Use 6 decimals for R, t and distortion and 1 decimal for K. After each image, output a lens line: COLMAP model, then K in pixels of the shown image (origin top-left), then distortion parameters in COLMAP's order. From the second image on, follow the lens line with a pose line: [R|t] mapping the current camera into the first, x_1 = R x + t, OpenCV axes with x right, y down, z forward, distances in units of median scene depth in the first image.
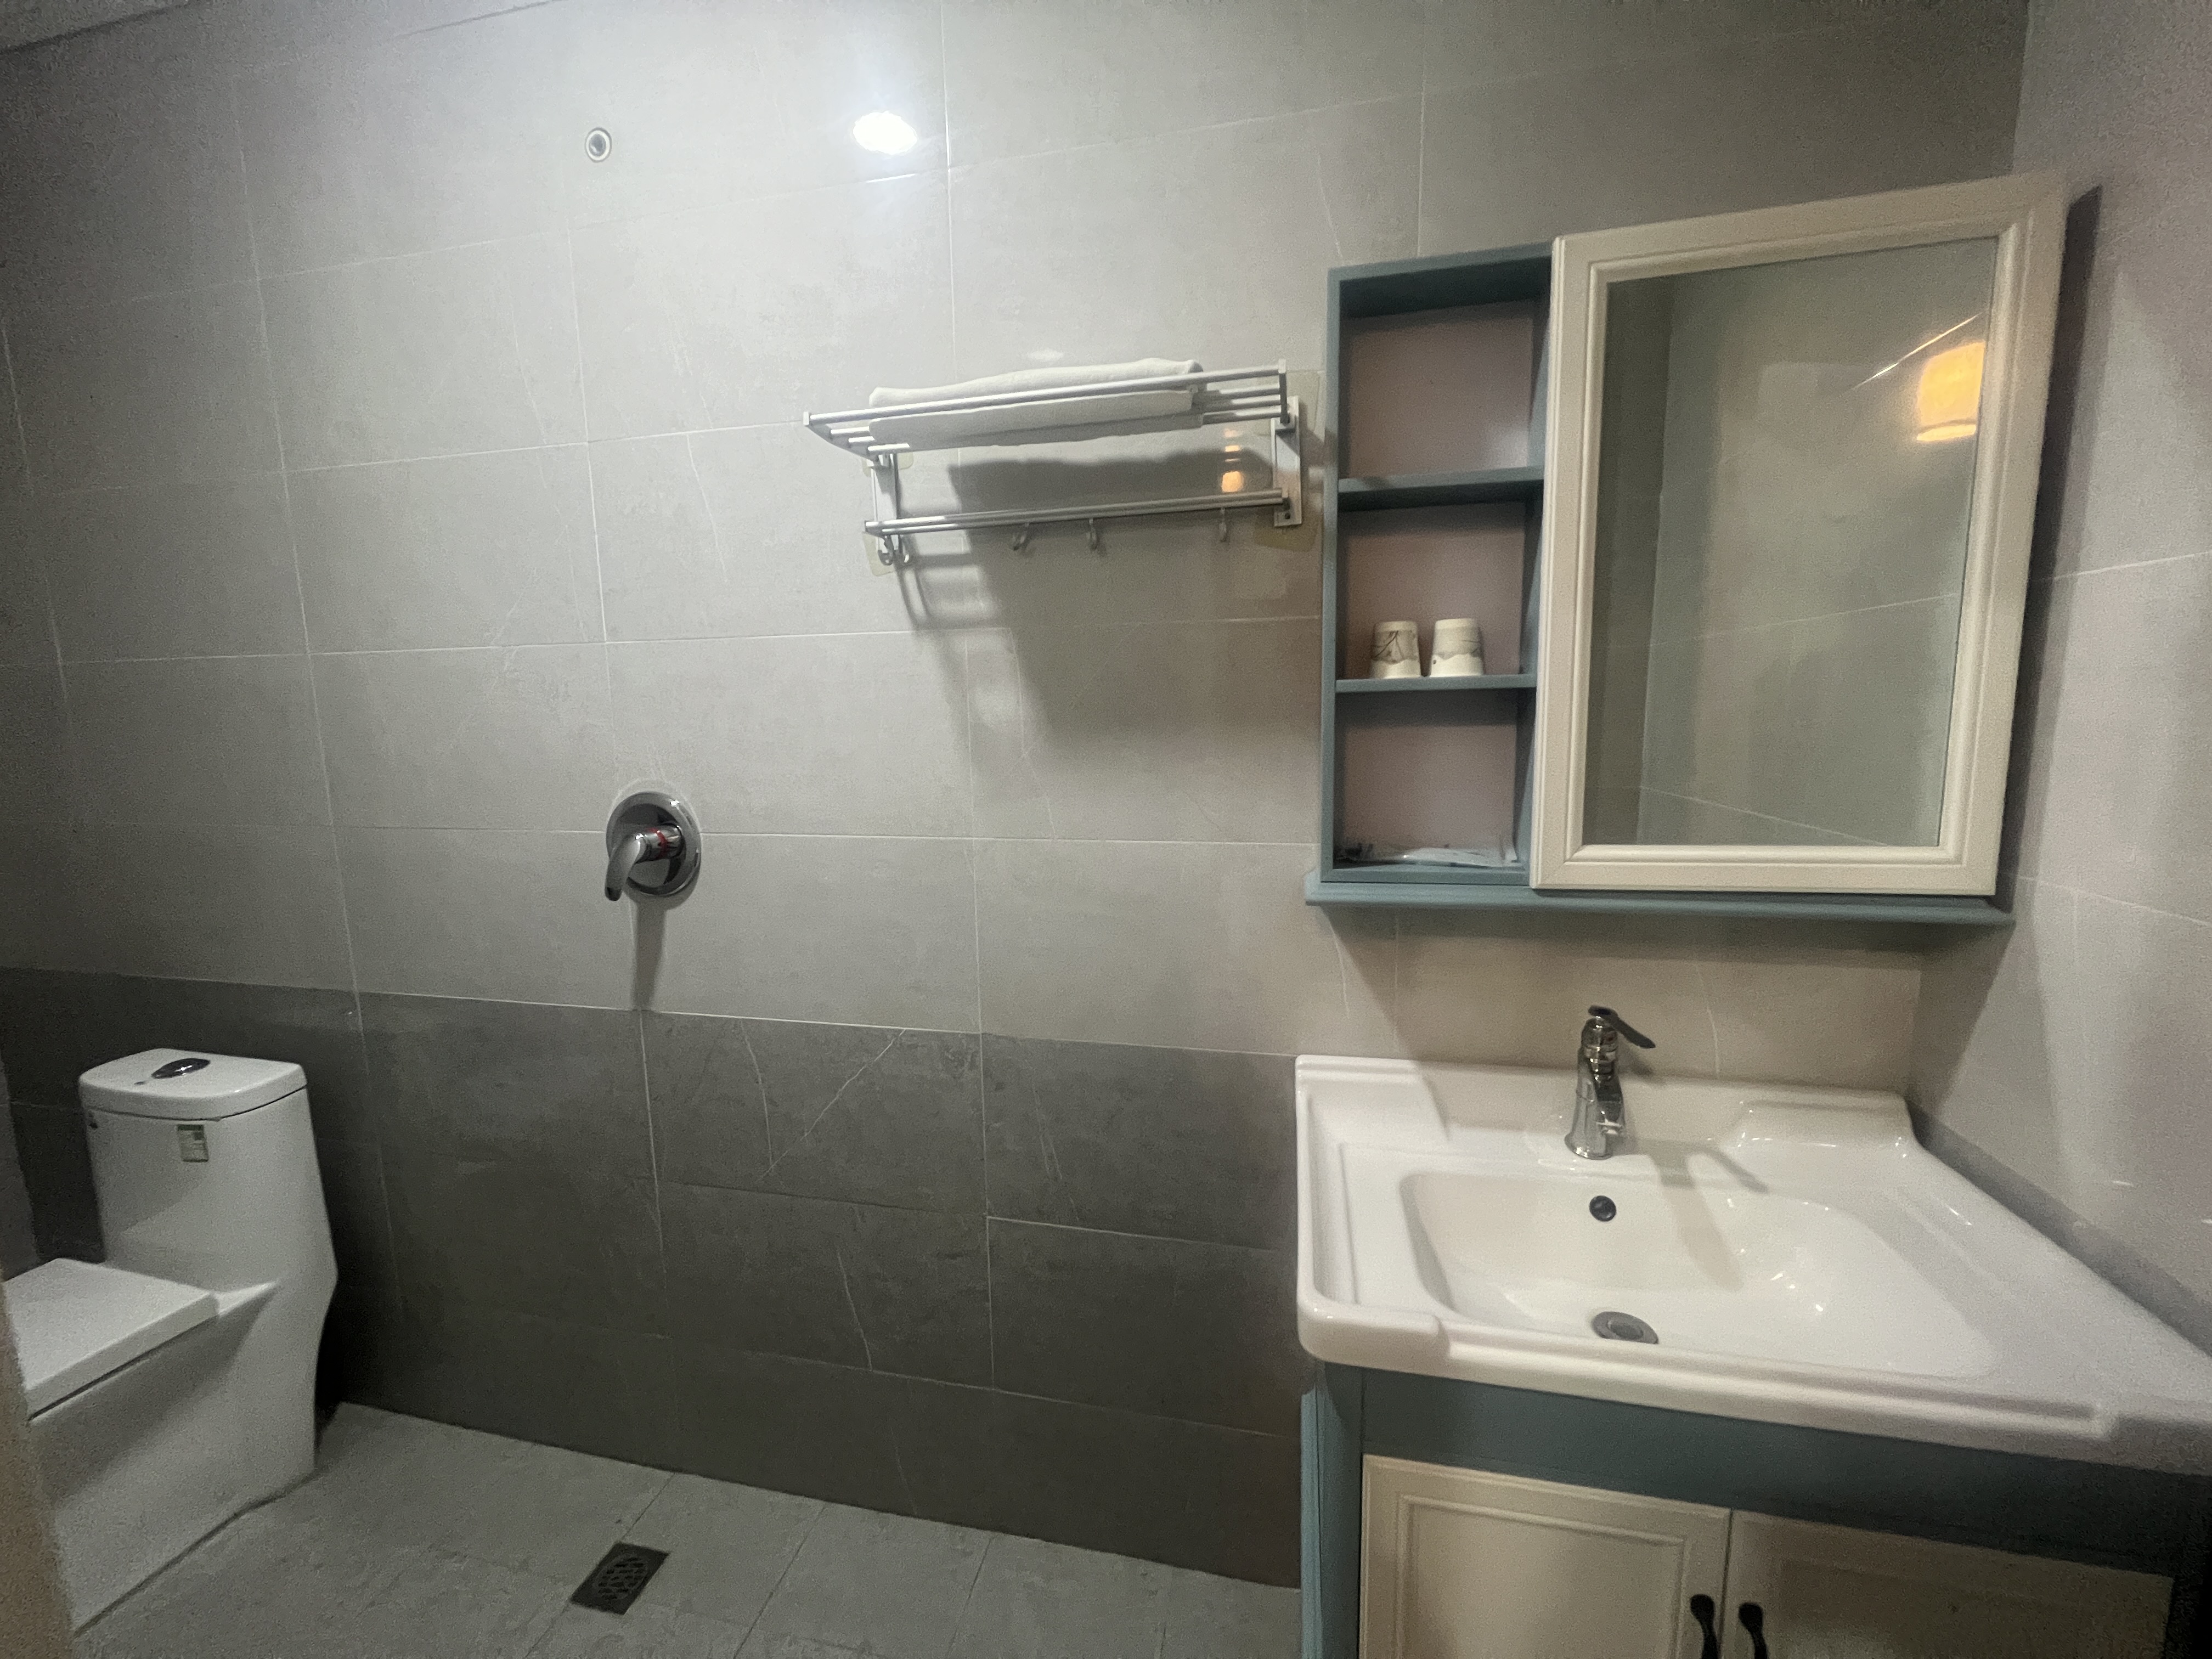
lens RADIAL K [[881.4, 0, 1116.1], [0, 881.4, 843.0], [0, 0, 1]] dist [-0.000966, 0.000083]
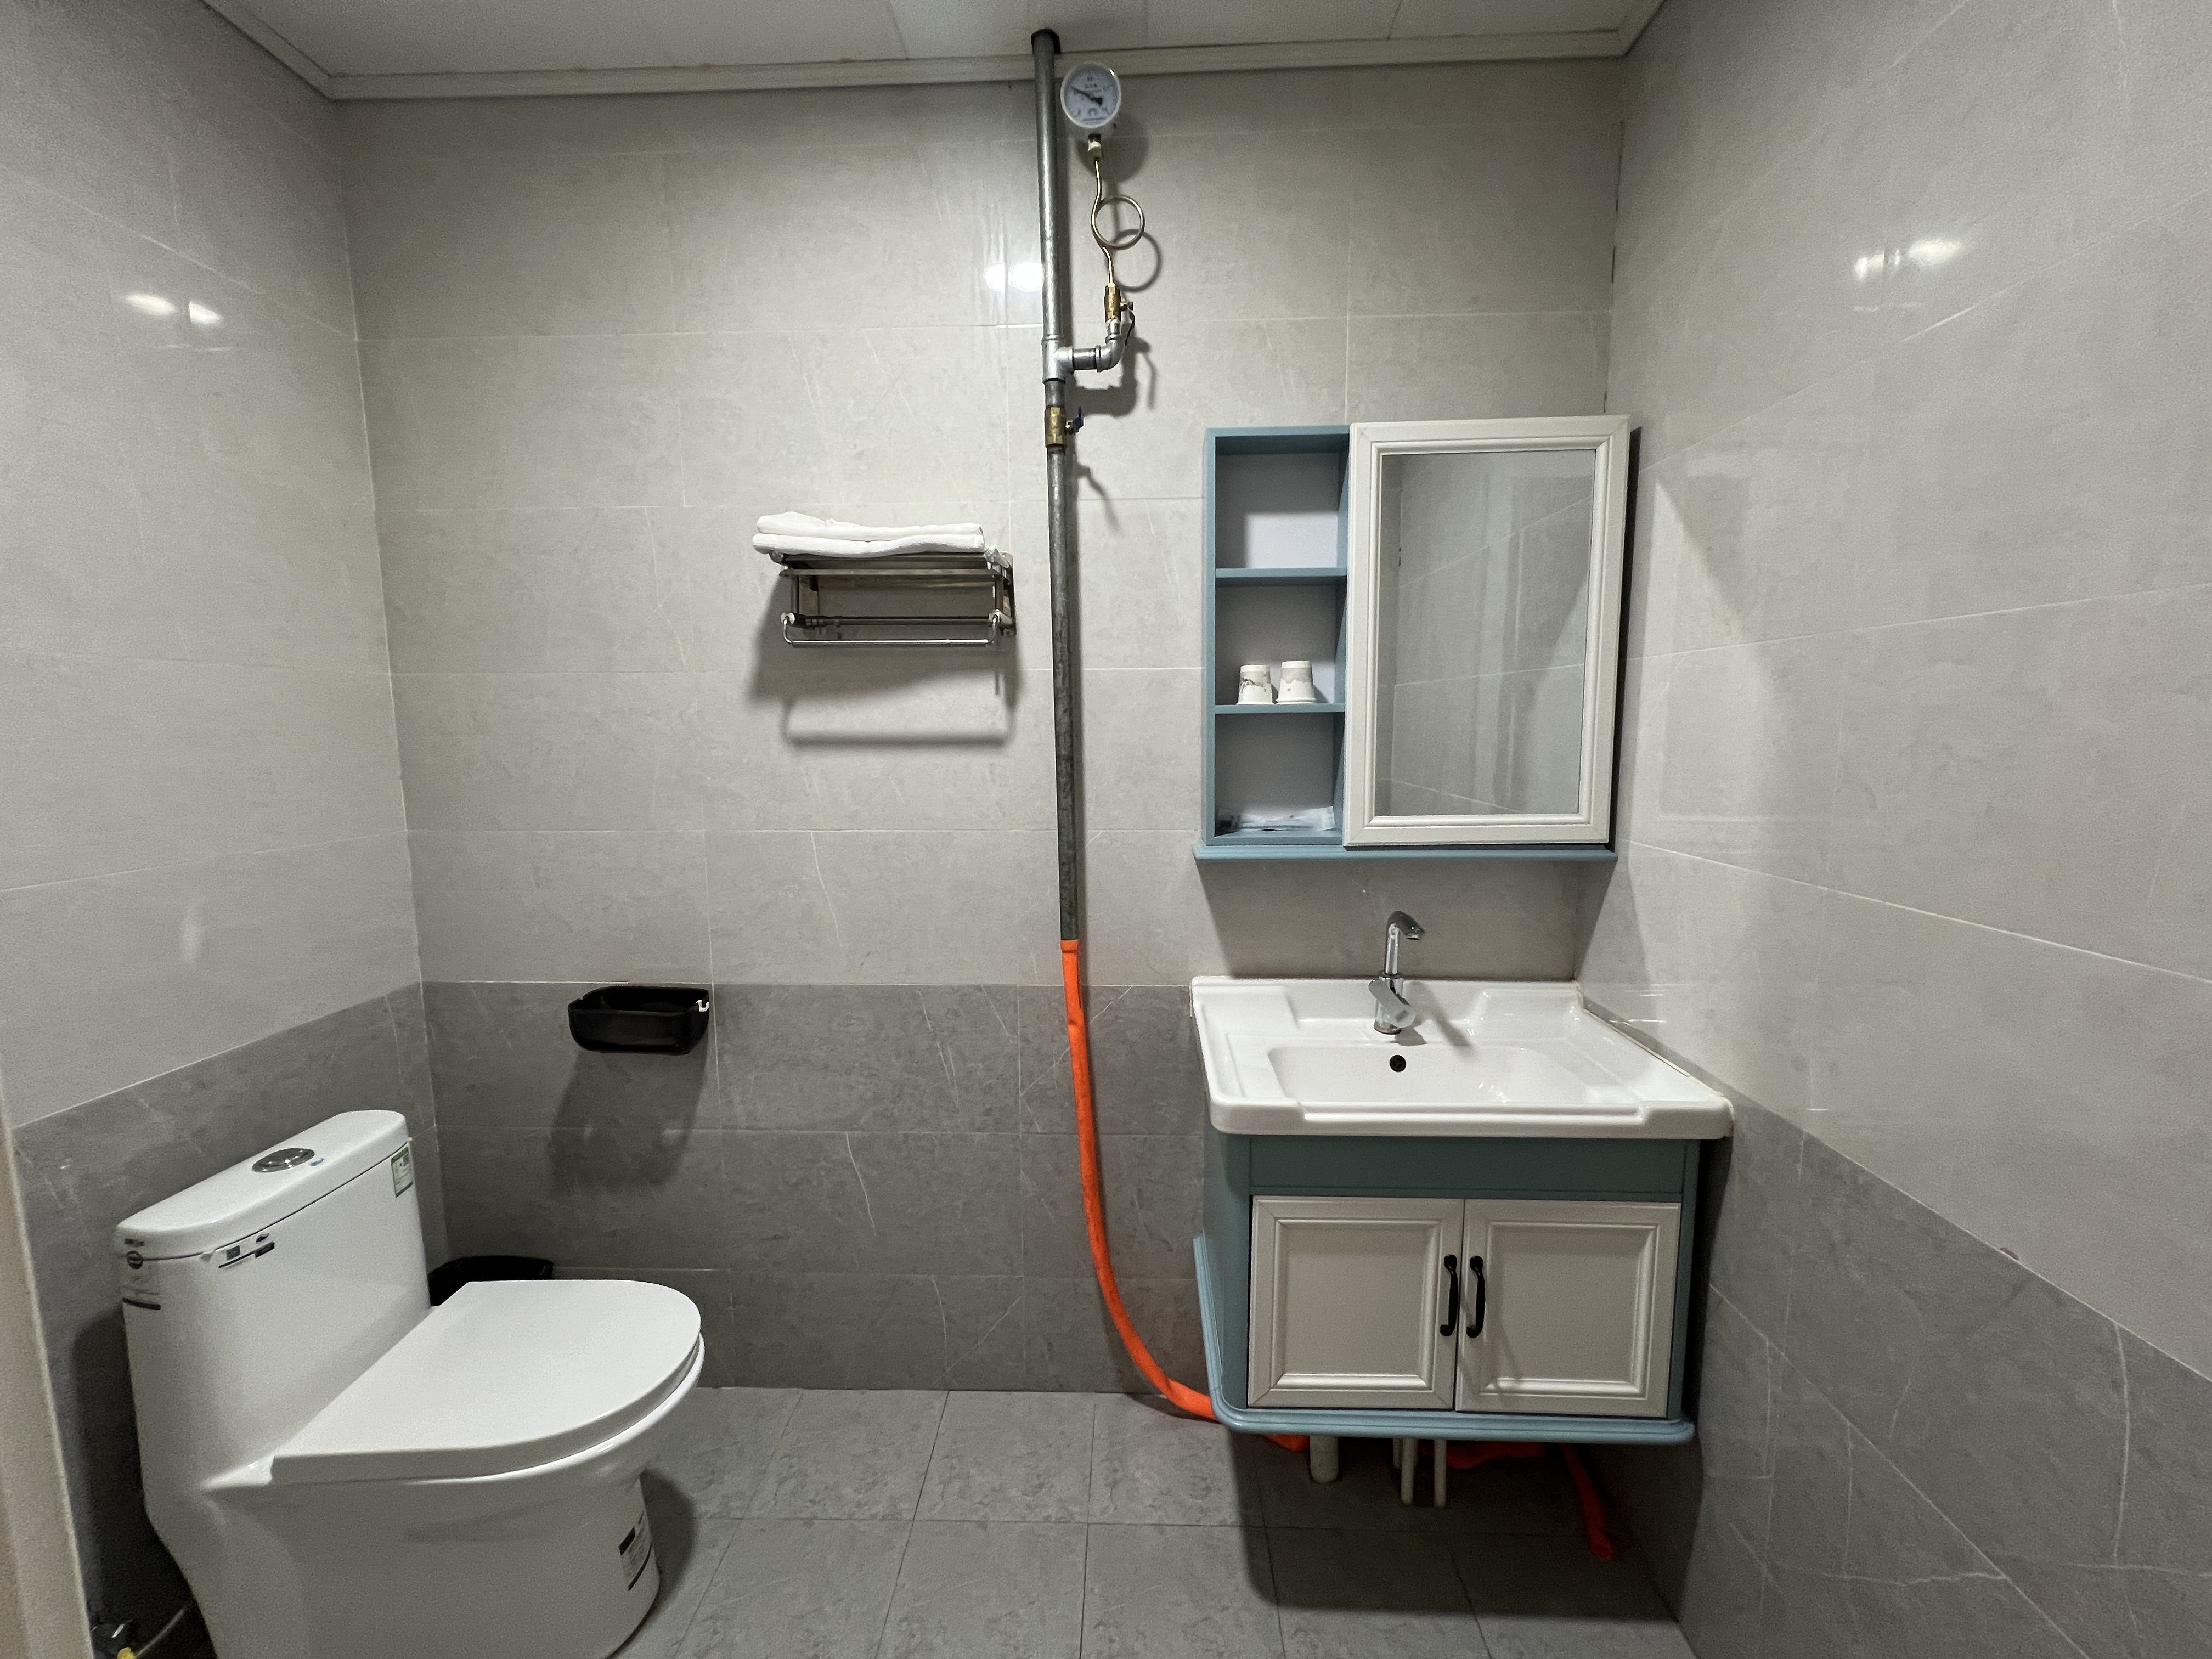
lens RADIAL K [[895.3, 0, 1120.2], [0, 895.3, 842.4], [0, 0, 1]] dist [-0.001989, 0.000528]
pose [[0.982371, -0.009051, 0.186723, -0.210310], [0.014526, 0.999503, -0.027974, 0.091994], [-0.186377, 0.030194, 0.982014, -0.468712]]
